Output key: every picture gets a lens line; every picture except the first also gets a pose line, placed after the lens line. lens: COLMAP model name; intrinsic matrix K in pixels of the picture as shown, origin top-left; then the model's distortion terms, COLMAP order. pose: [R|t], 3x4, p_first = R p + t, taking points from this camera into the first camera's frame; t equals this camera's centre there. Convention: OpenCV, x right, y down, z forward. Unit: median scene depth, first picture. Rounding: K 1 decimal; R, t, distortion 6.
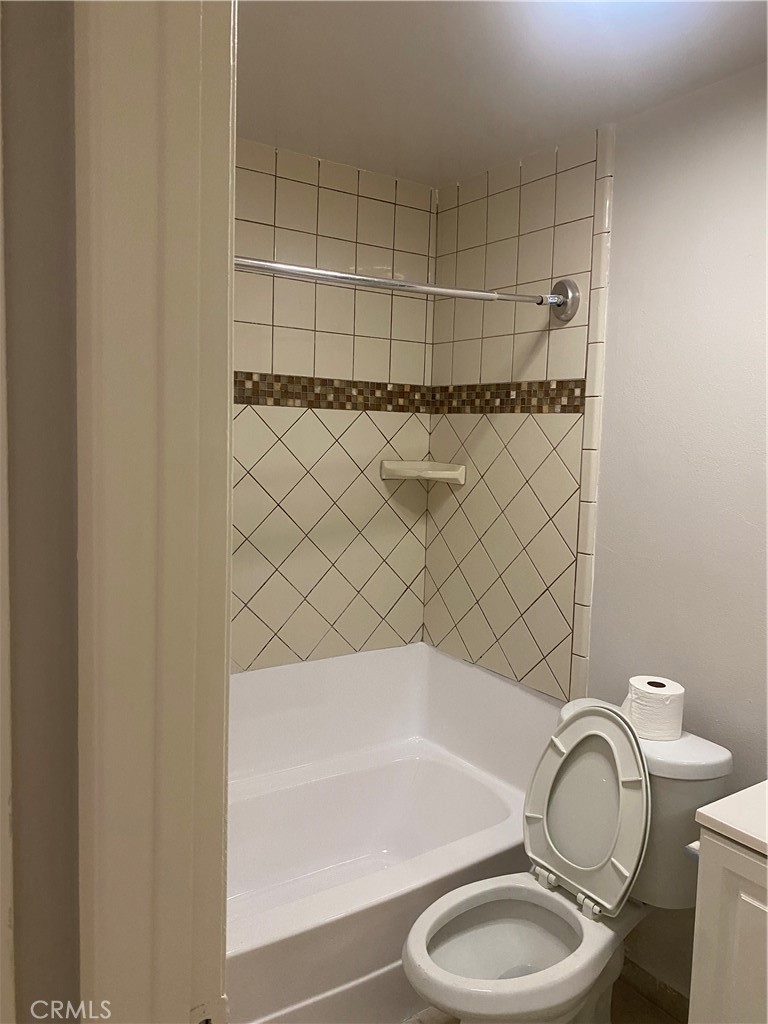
lens RADIAL K [[796.6, 0, 378.5], [0, 796.6, 516.4], [0, 0, 1]] dist [0.022429, -0.012357]
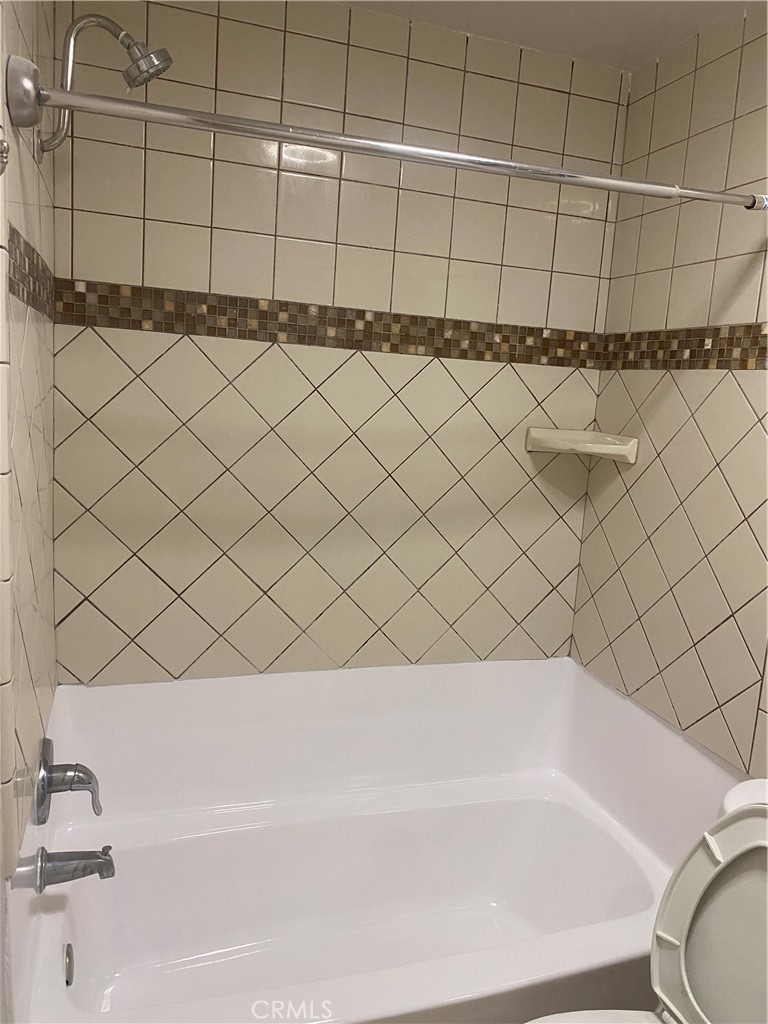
lens RADIAL K [[796.6, 0, 378.5], [0, 796.6, 516.4], [0, 0, 1]] dist [0.022429, -0.012357]
pose [[0.957428, 0.079085, -0.277628, 0.090849], [-0.067354, 0.996396, 0.051556, -0.012772], [0.280705, -0.030662, 0.959304, 0.201247]]
